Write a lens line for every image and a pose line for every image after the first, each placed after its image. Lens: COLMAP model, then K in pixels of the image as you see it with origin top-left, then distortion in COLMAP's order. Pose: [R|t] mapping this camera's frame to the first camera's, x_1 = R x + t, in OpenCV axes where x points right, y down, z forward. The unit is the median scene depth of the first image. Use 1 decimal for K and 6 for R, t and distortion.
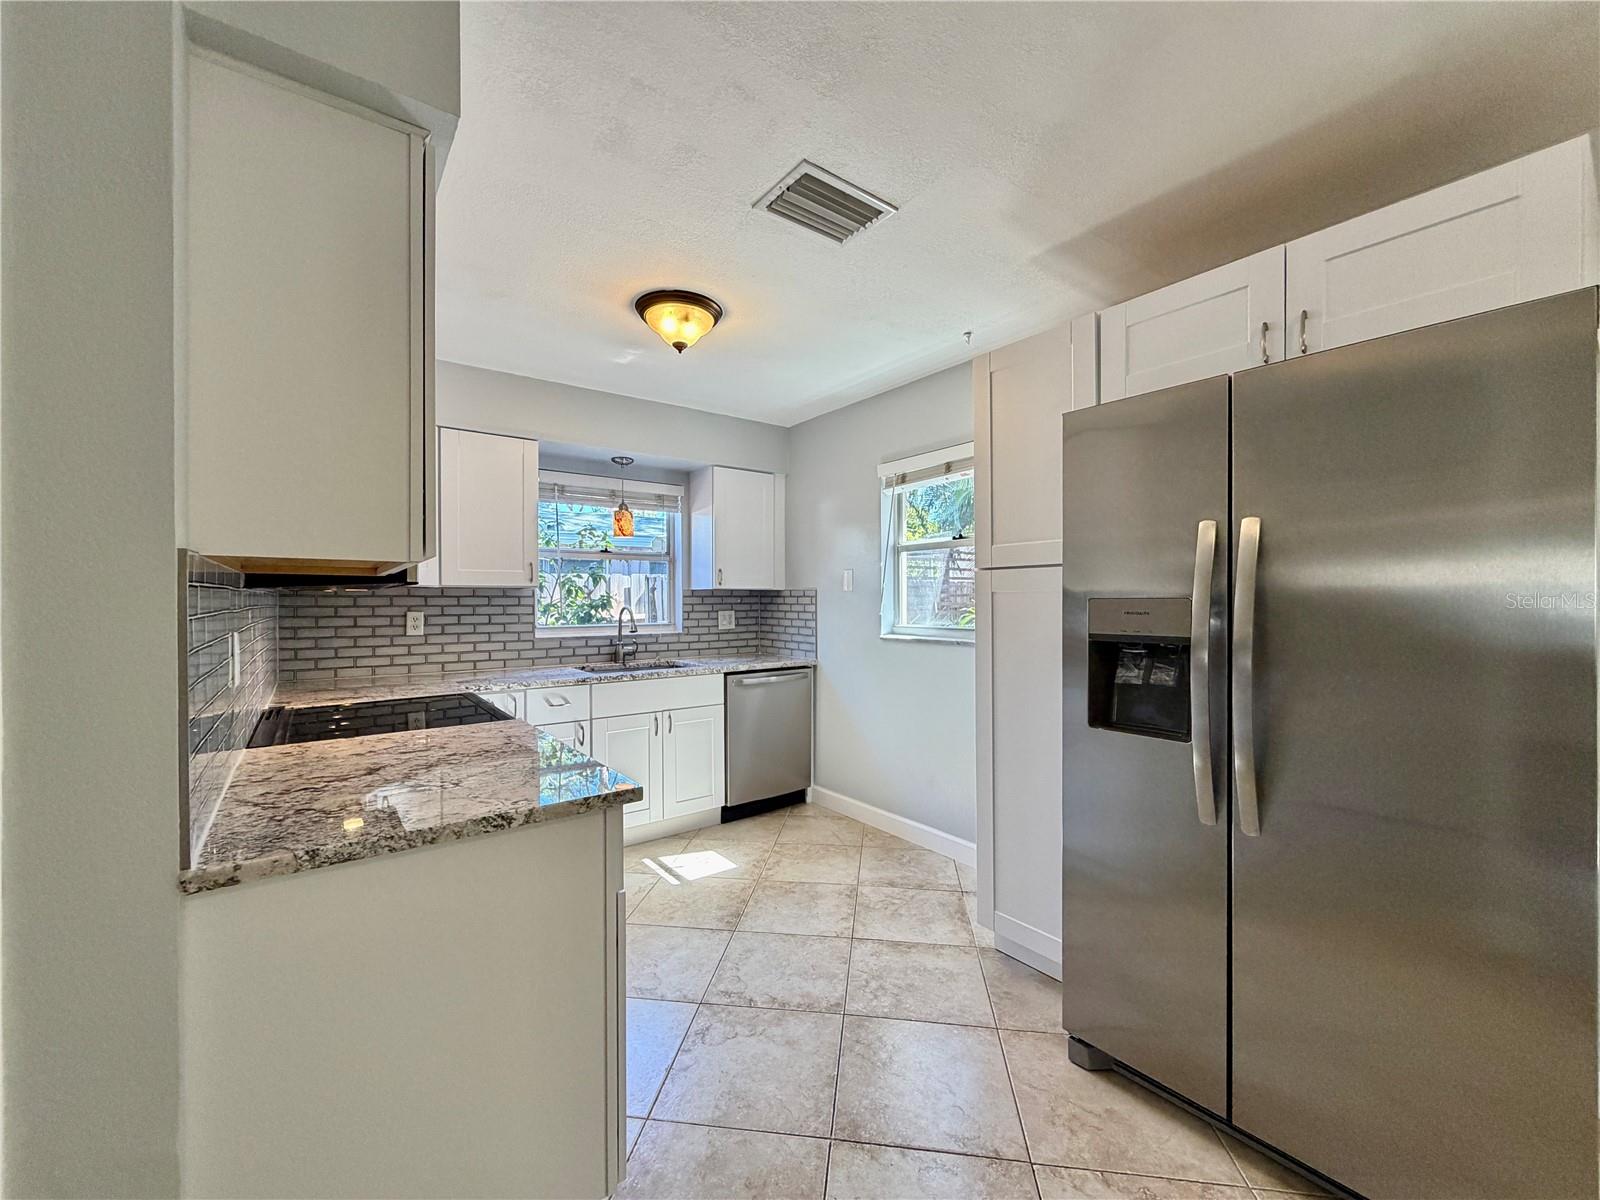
lens RADIAL K [[642.5, 0, 789.1], [0, 642.5, 602.6], [0, 0, 1]] dist [-0.001299, -0.000038]
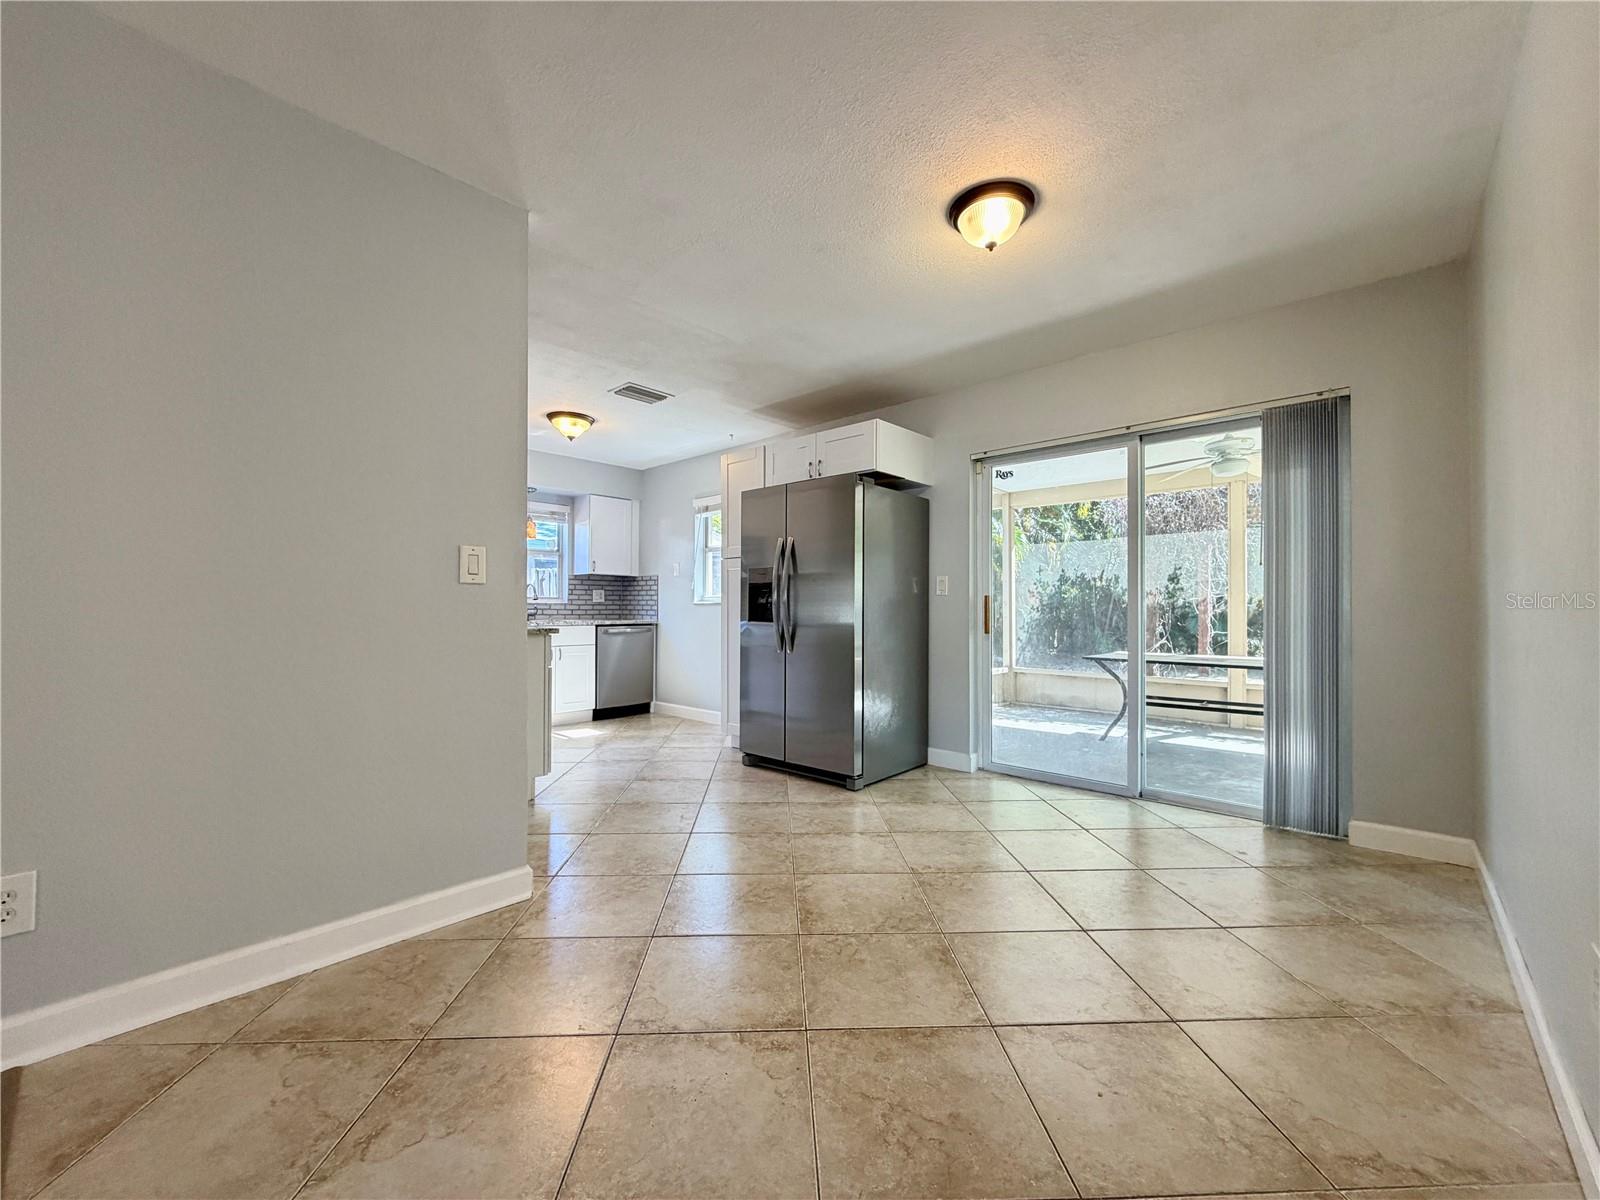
lens RADIAL K [[642.5, 0, 798.3], [0, 642.5, 602.6], [0, 0, 1]] dist [-0.001299, -0.000038]
pose [[0.981641, 0.008212, 0.190563, 0.085222], [-0.005435, 0.999871, -0.015089, 0.071623], [-0.190663, 0.013776, 0.981559, -0.638201]]
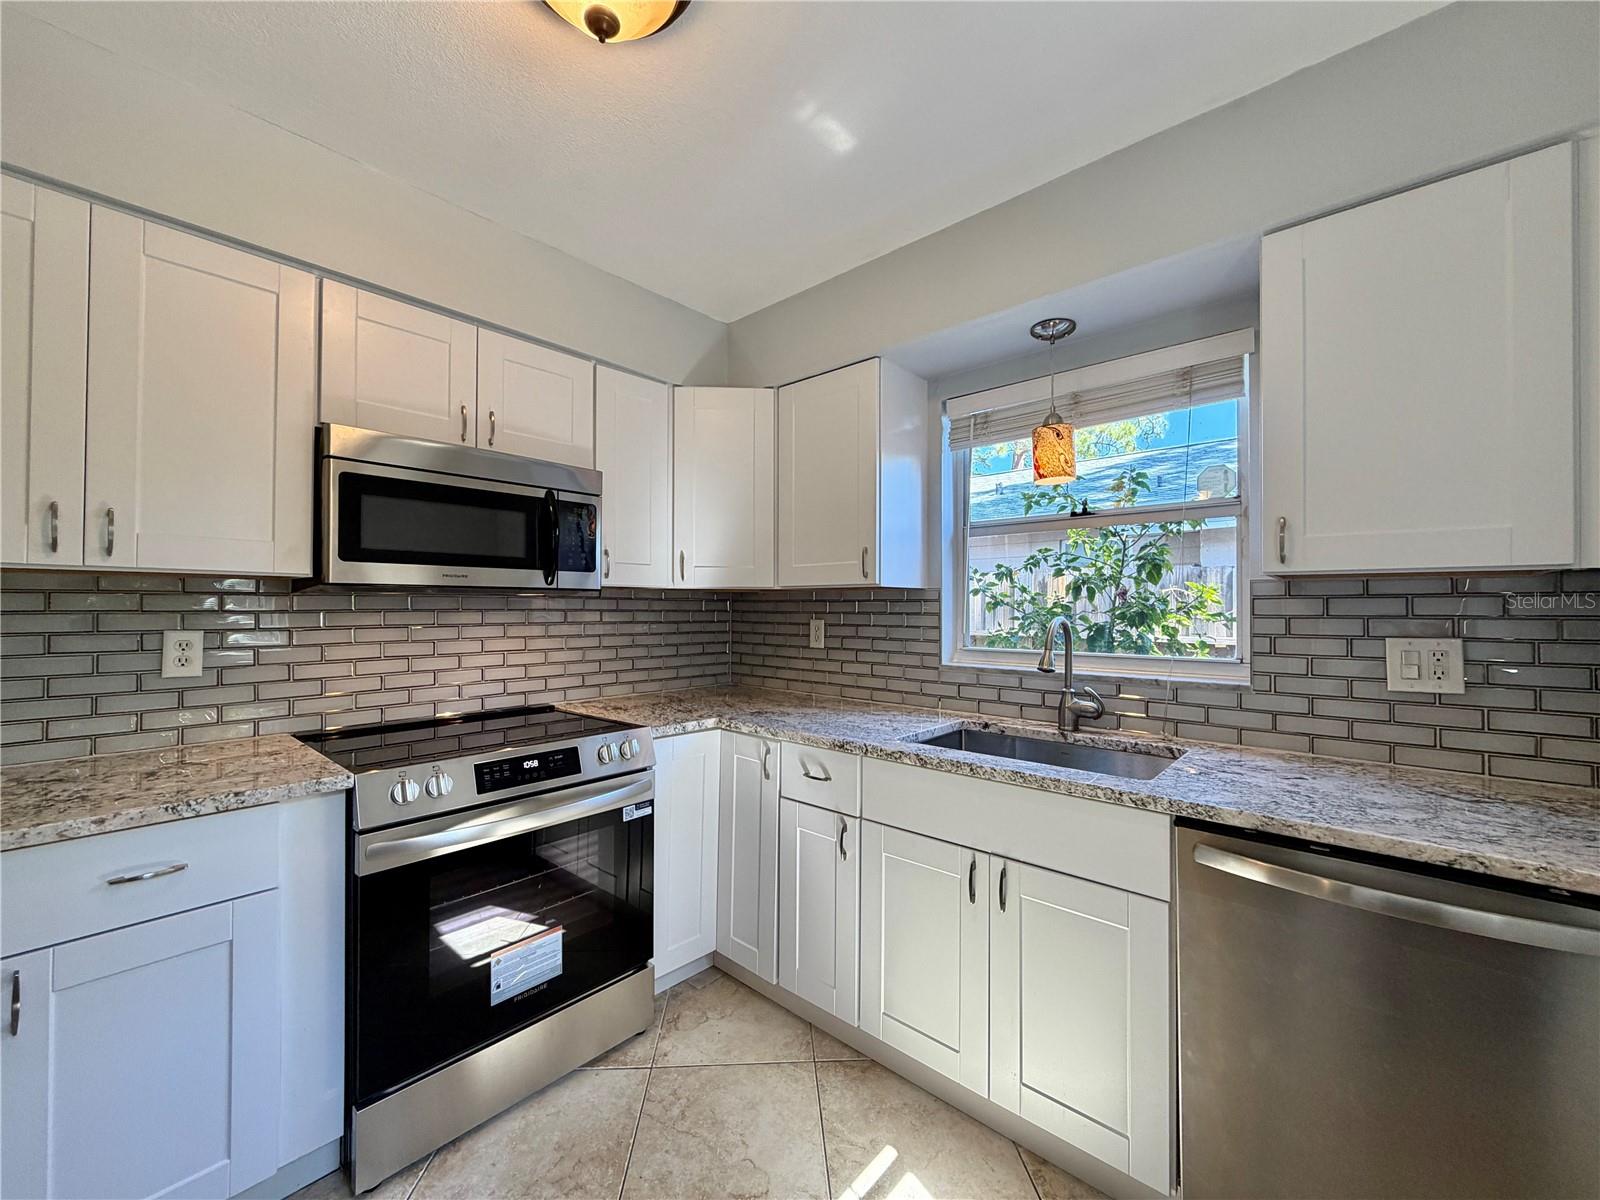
lens RADIAL K [[642.5, 0, 791.4], [0, 642.5, 604.3], [0, 0, 1]] dist [-0.001299, -0.000038]
pose [[0.196921, -0.003558, -0.980413, 0.192731], [-0.007733, 0.999957, -0.005182, -0.000682], [0.980389, 0.008602, 0.196885, 0.697925]]
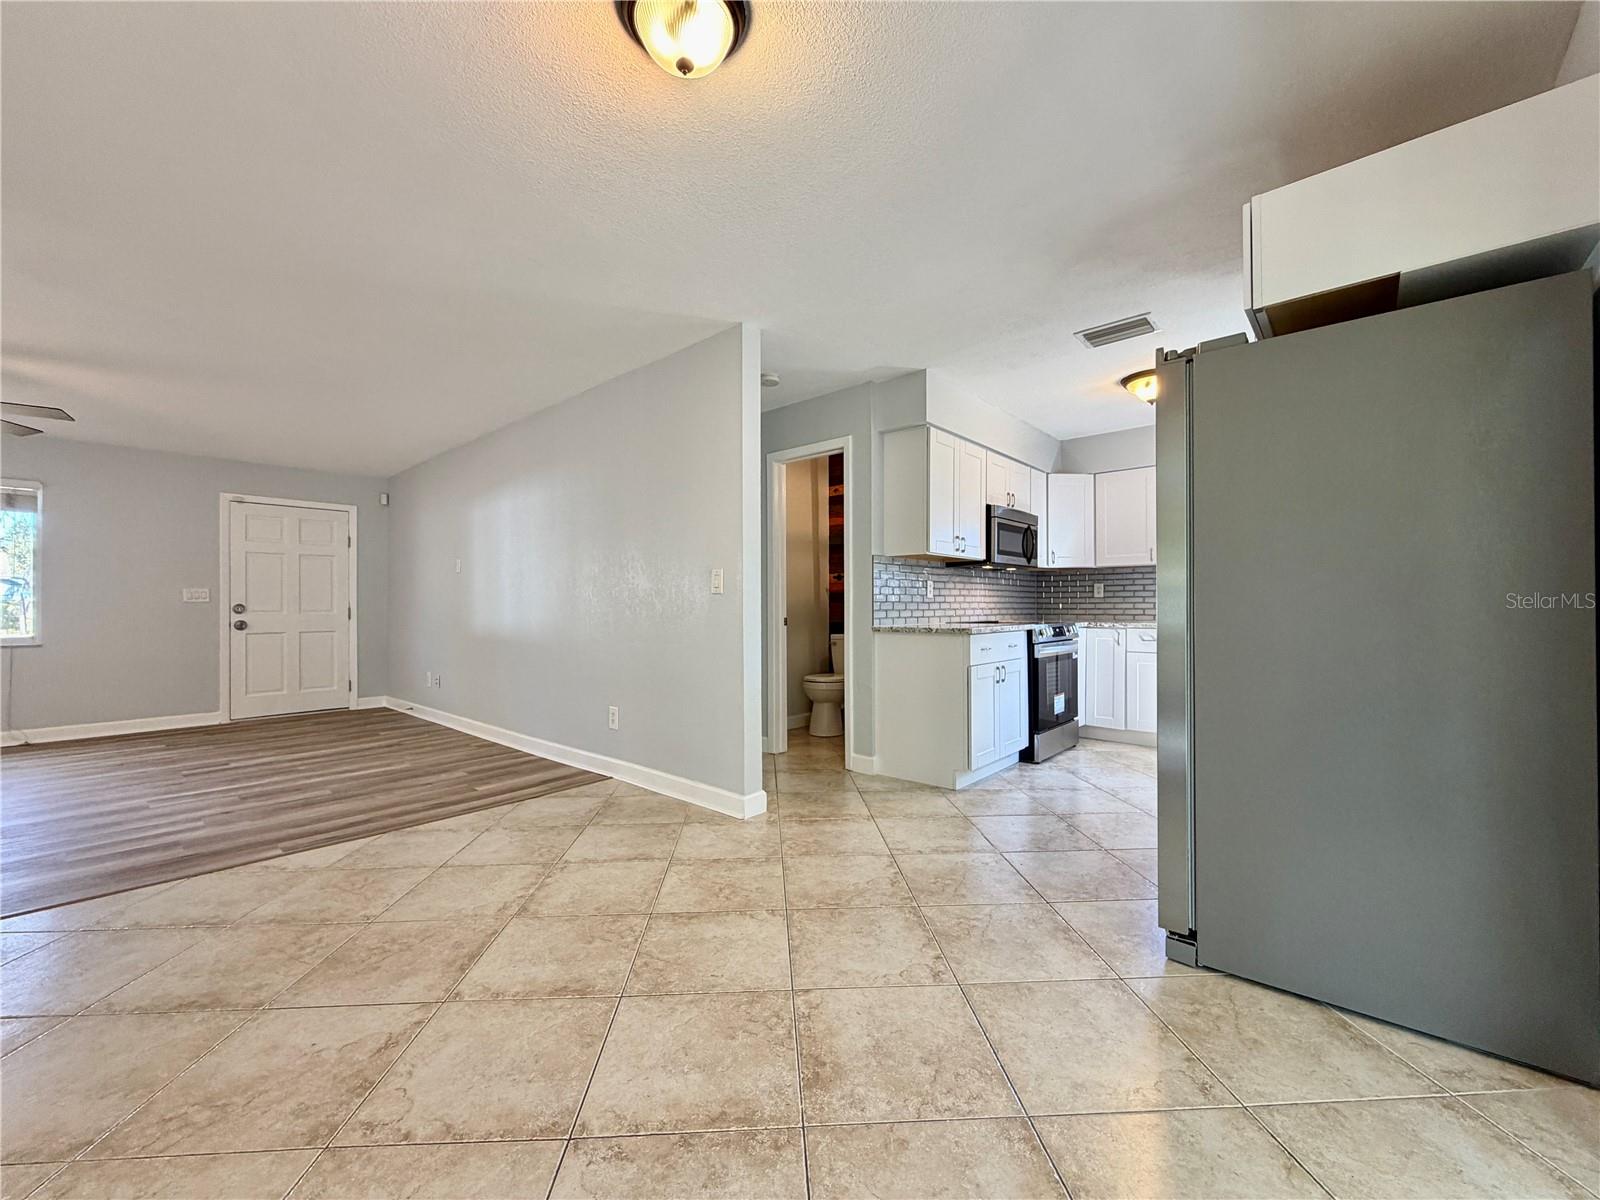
lens RADIAL K [[642.5, 0, 801.2], [0, 642.5, 605.0], [0, 0, 1]] dist [-0.001299, -0.000038]
pose [[0.204602, 0.000133, -0.978845, 0.785574], [-0.002224, 0.999997, -0.000329, 0.063431], [0.978843, 0.002244, 0.204602, -0.092646]]
